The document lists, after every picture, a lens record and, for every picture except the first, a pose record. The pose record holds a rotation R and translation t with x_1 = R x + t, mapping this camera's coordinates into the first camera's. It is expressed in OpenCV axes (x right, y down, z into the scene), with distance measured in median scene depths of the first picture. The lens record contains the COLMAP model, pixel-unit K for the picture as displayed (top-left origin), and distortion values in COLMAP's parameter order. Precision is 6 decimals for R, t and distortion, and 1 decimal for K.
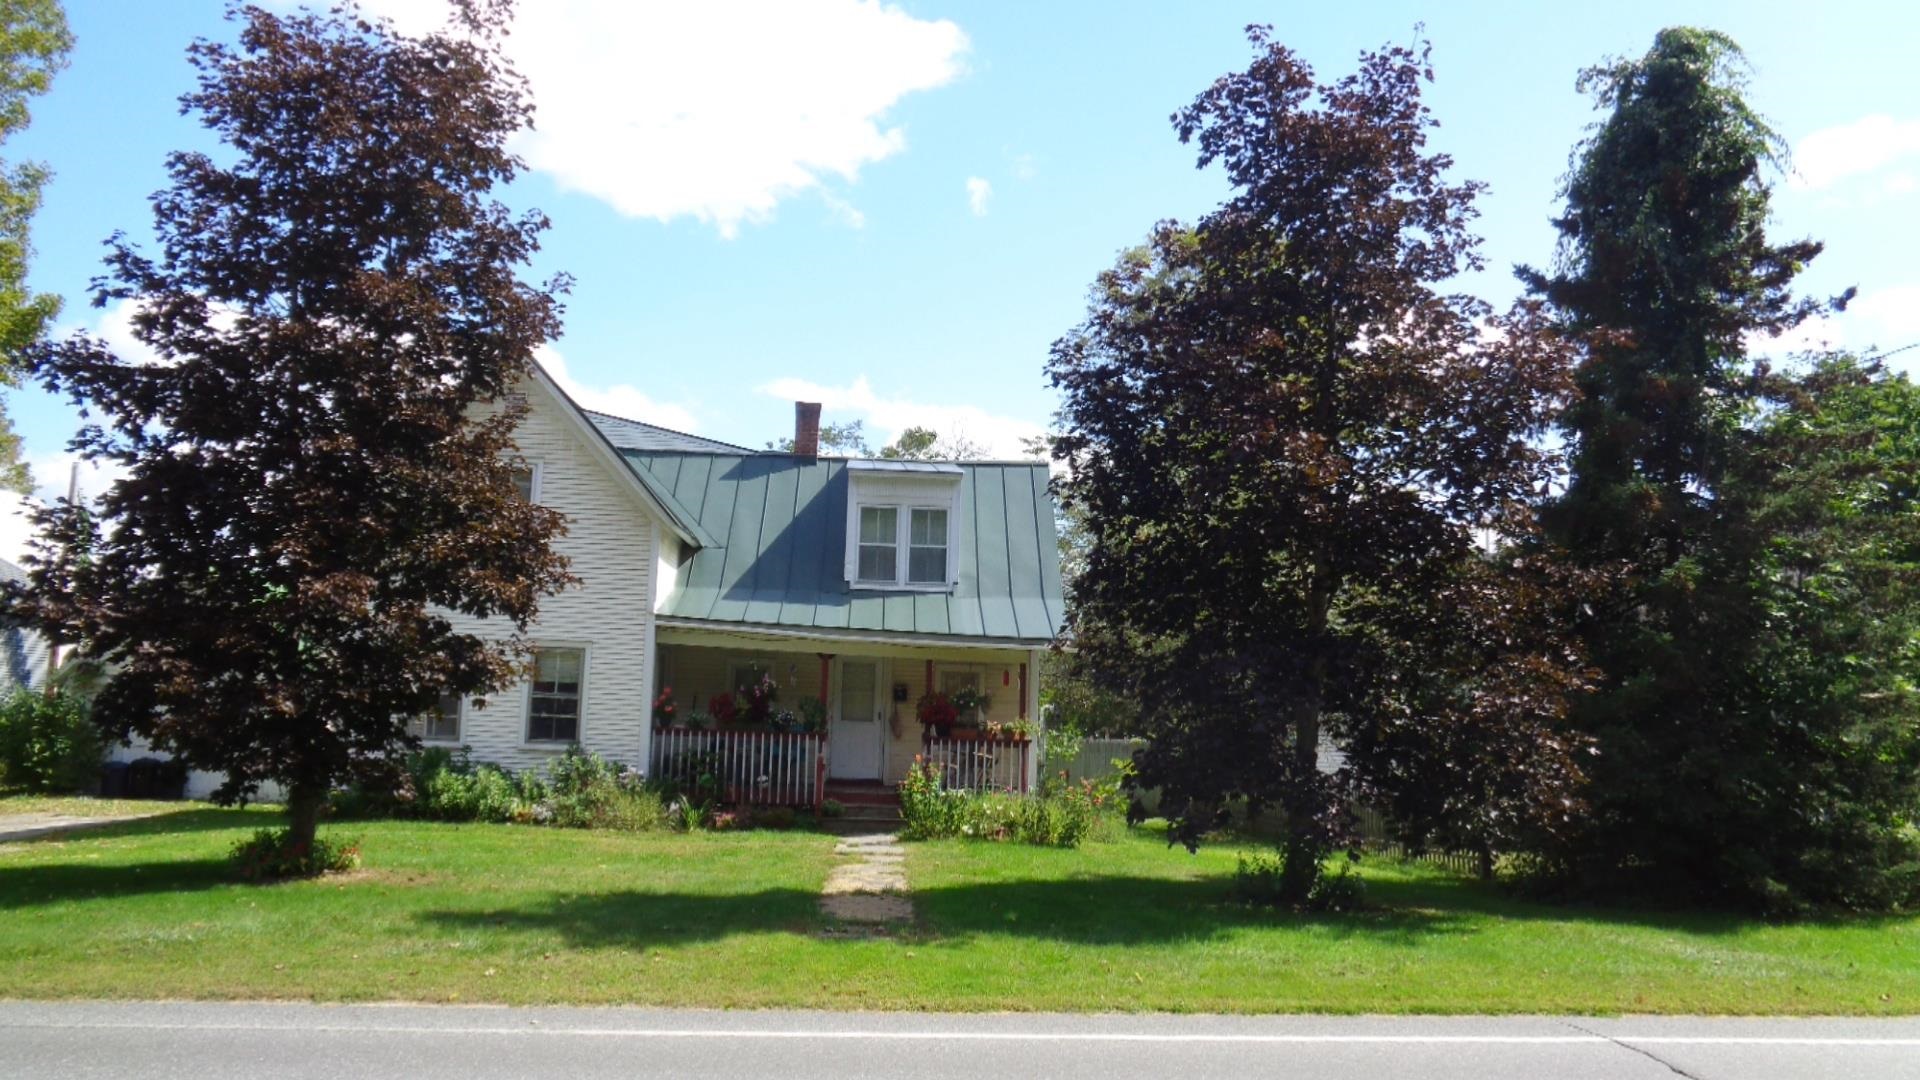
lens RADIAL K [[1358.9, 0, 960.0], [0, 1358.9, 540.0], [0, 0, 1]] dist [-0.065517, 0.062927]
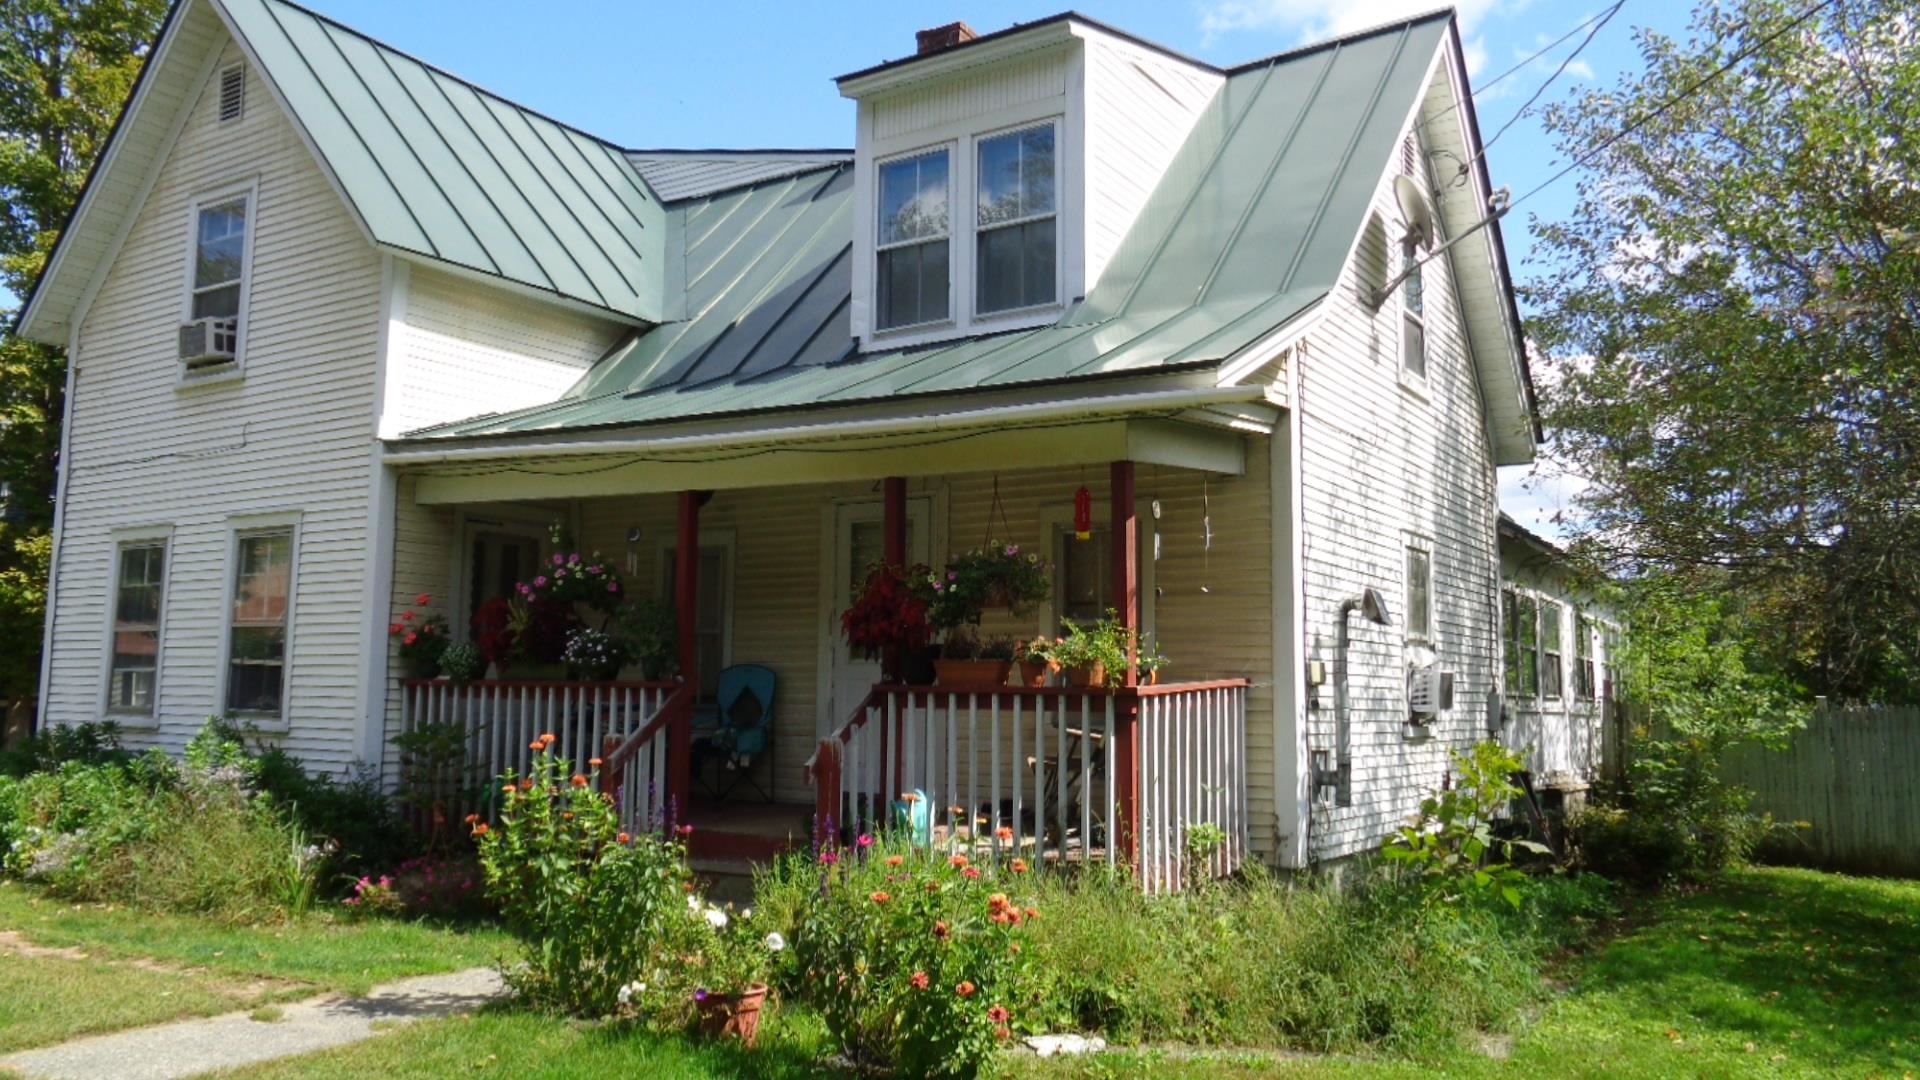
lens RADIAL K [[1450.6, 0, 960.0], [0, 1450.6, 540.0], [0, 0, 1]] dist [0.005804, -0.001903]
pose [[0.803431, -0.081228, -0.589830, 0.228995], [0.093073, 0.995606, -0.010330, 0.111084], [0.588078, -0.046597, 0.807461, 0.694192]]
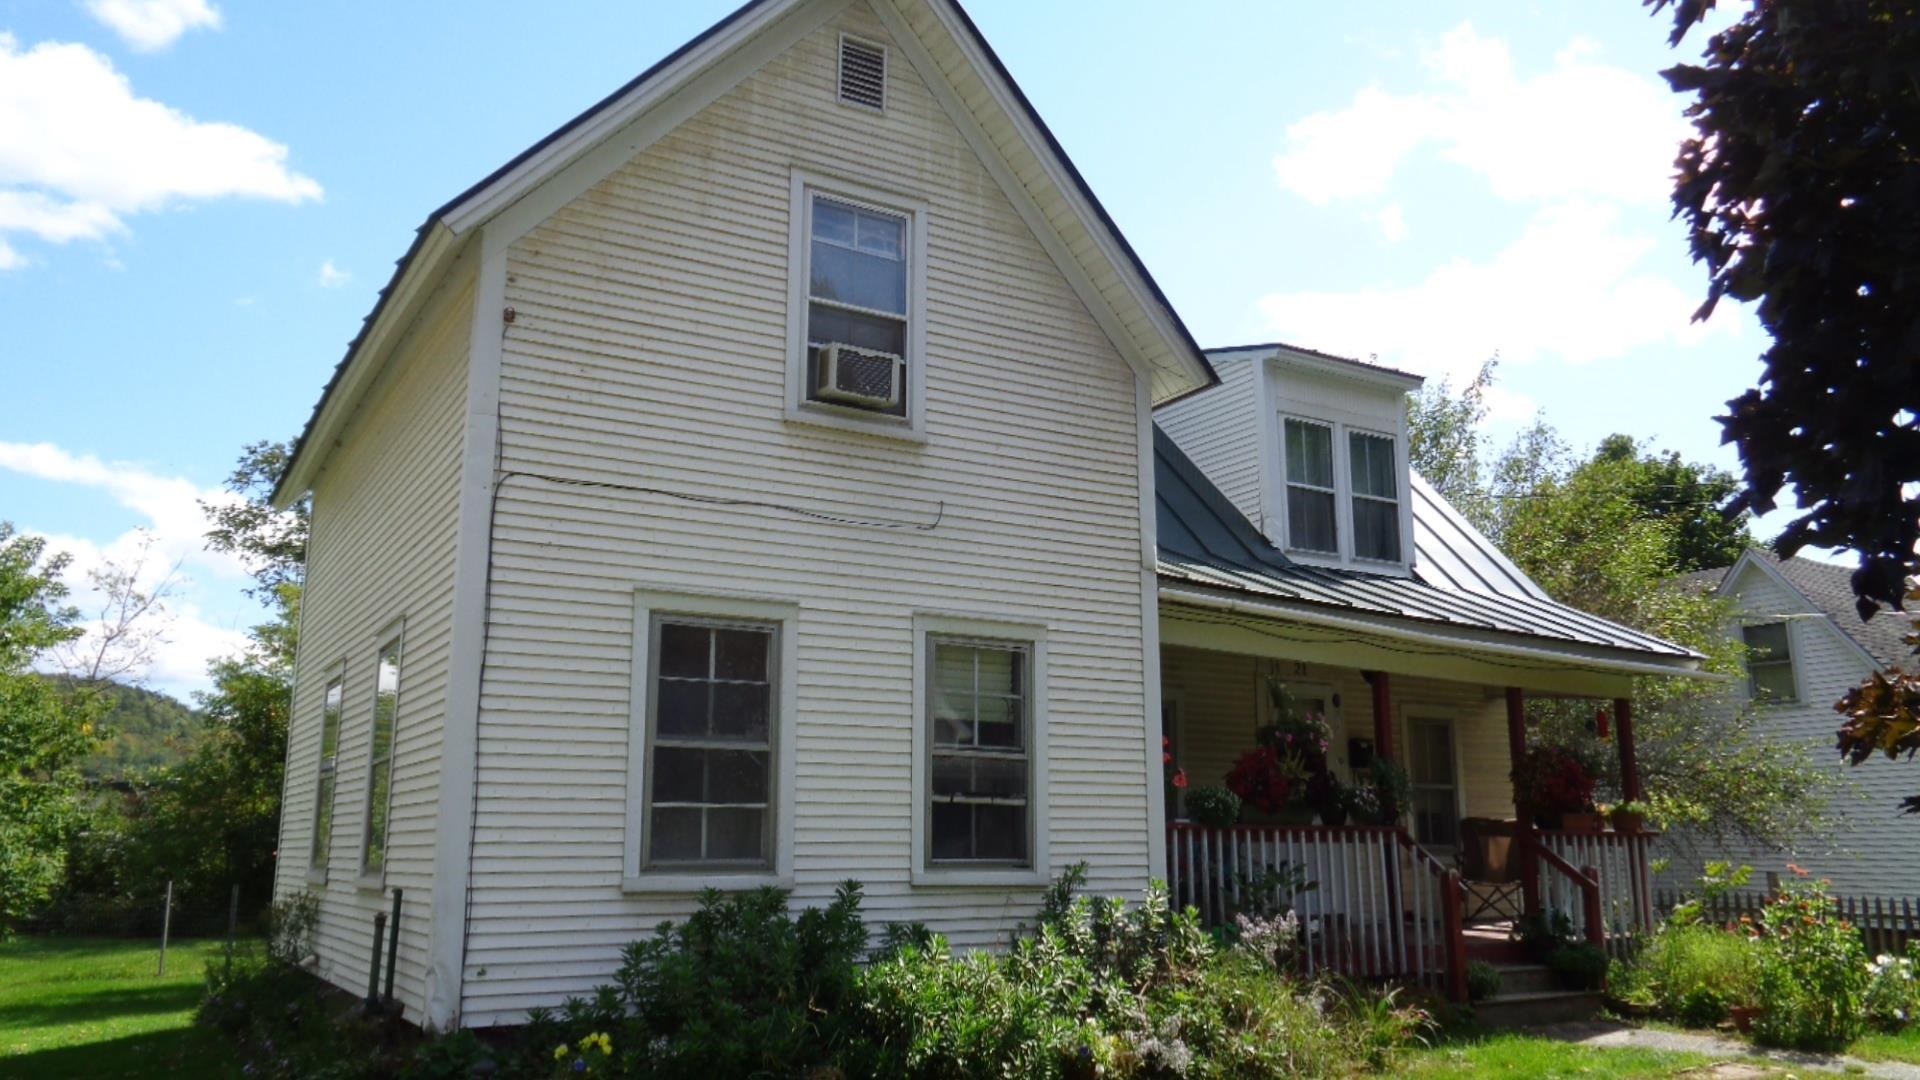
lens RADIAL K [[1450.6, 0, 960.0], [0, 1450.6, 540.0], [0, 0, 1]] dist [0.005804, -0.001903]
pose [[0.886355, 0.070705, 0.457575, -0.499505], [-0.043752, 0.996639, -0.069251, 0.078846], [-0.460934, 0.041361, 0.886470, 0.584597]]
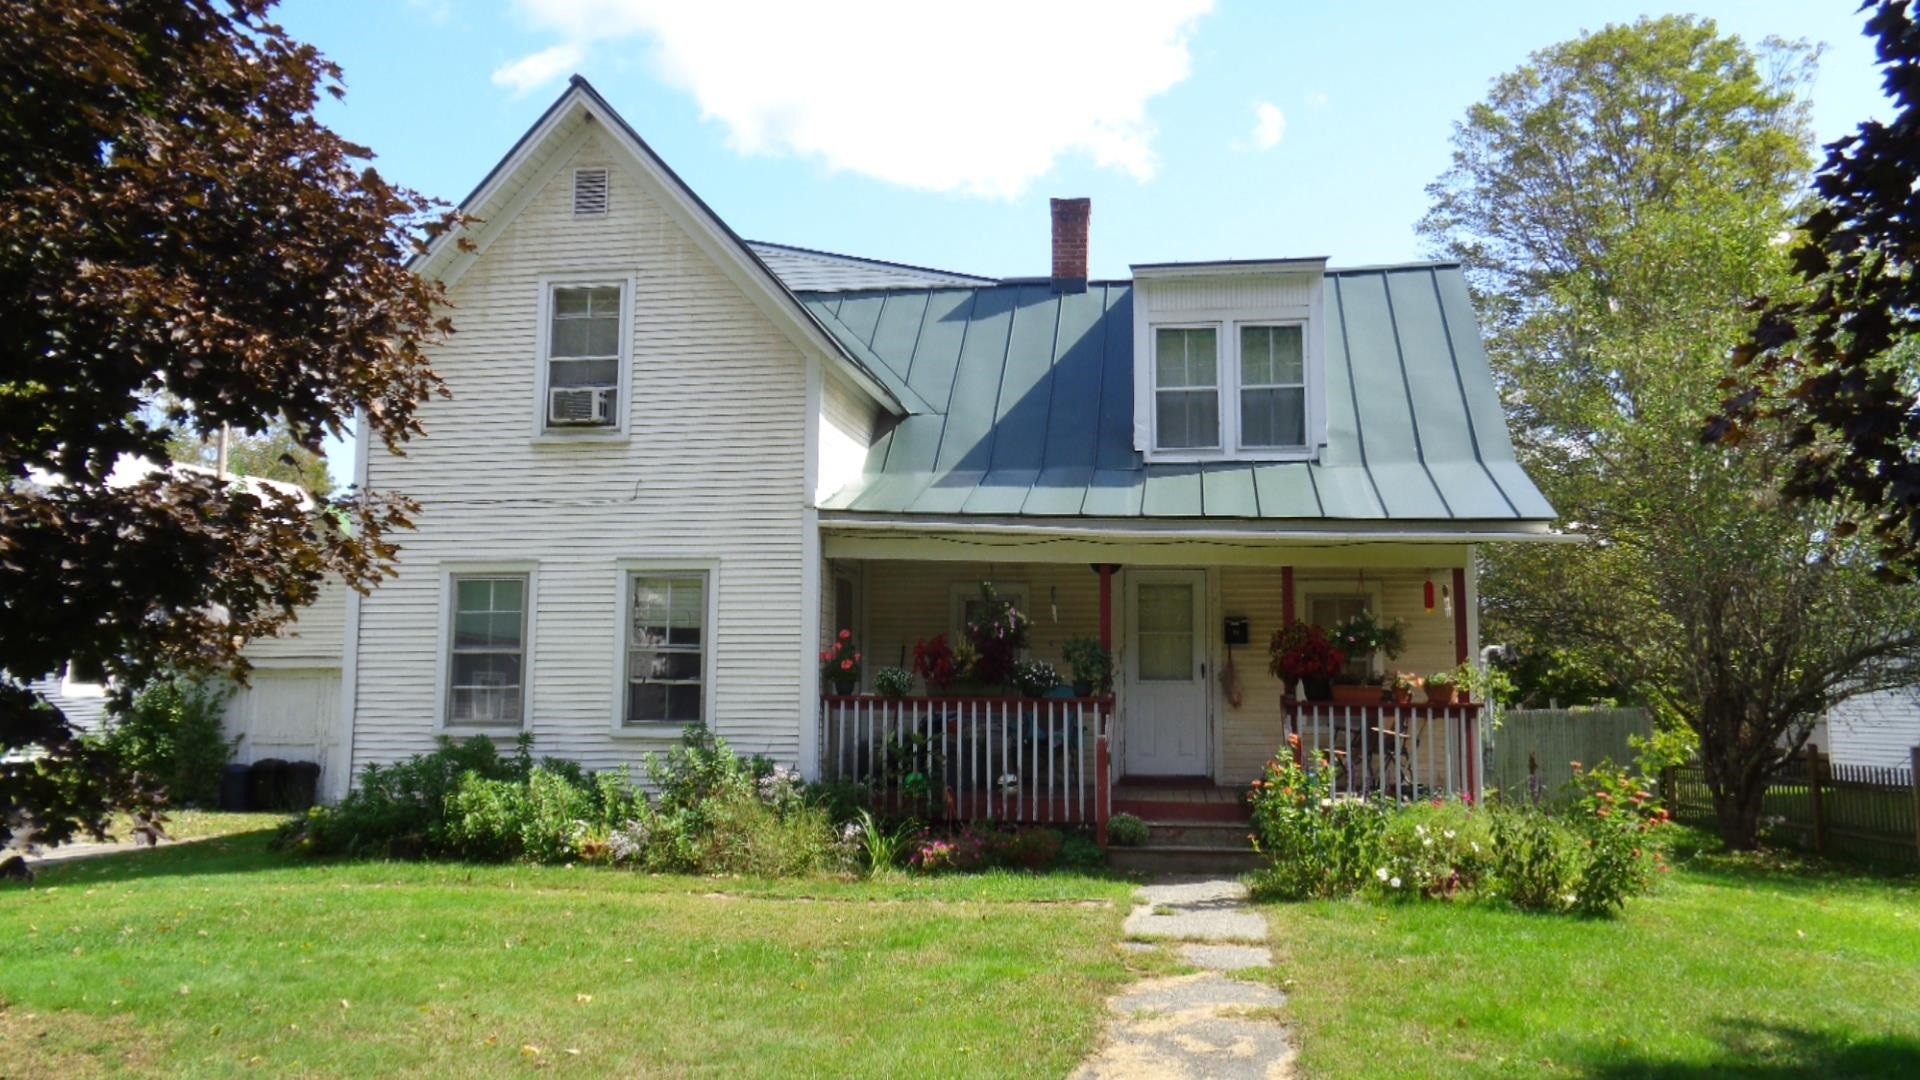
lens RADIAL K [[1450.6, 0, 960.0], [0, 1450.6, 540.0], [0, 0, 1]] dist [0.005804, -0.001903]
pose [[0.975049, -0.045503, -0.217278, -0.023609], [0.050068, 0.998625, 0.015550, 0.060558], [0.216271, -0.026041, 0.975986, 0.376362]]
